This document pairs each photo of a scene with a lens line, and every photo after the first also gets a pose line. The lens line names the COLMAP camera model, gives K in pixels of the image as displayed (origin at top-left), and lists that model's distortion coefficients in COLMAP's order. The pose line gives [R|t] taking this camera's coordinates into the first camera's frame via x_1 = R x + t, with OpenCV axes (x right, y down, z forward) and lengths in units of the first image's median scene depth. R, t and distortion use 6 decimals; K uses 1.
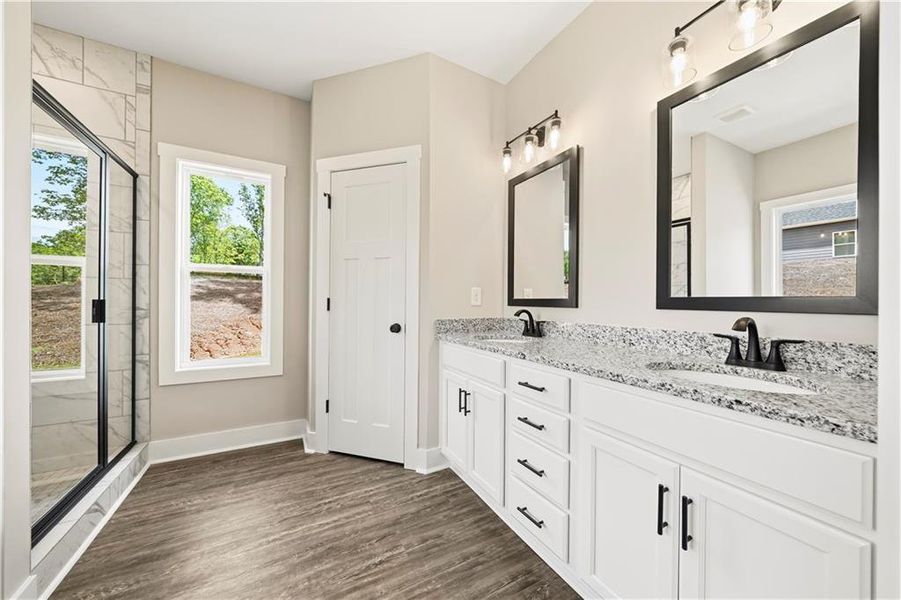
lens RADIAL K [[314.3, 0, 448.2], [0, 314.3, 304.0], [0, 0, 1]] dist [-0.001117, -0.000209]
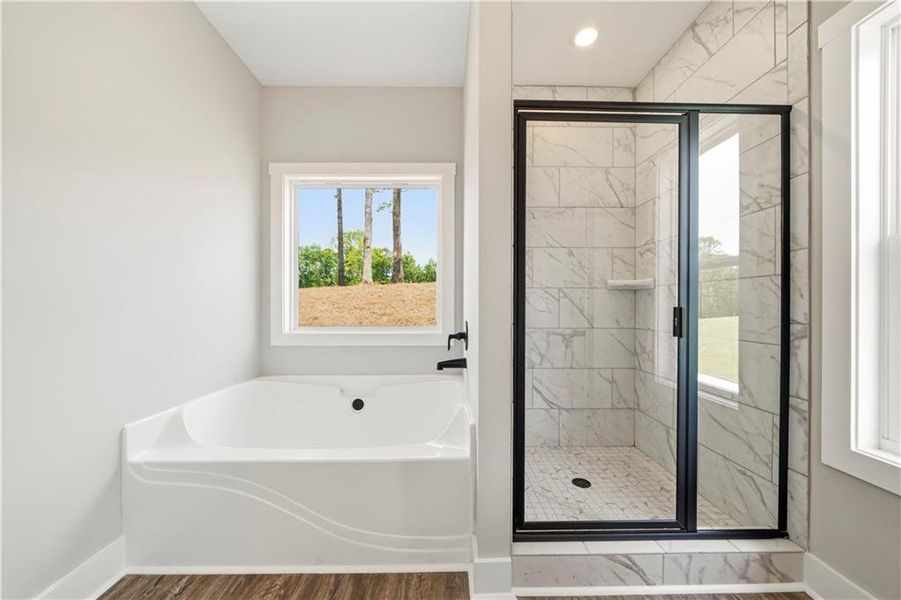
lens RADIAL K [[314.3, 0, 448.2], [0, 314.3, 304.0], [0, 0, 1]] dist [-0.001117, -0.000209]
pose [[-0.465501, -0.011027, -0.884978, -0.126907], [-0.013671, 0.999893, -0.005268, -0.007587], [0.884942, 0.009646, -0.465602, 0.687270]]
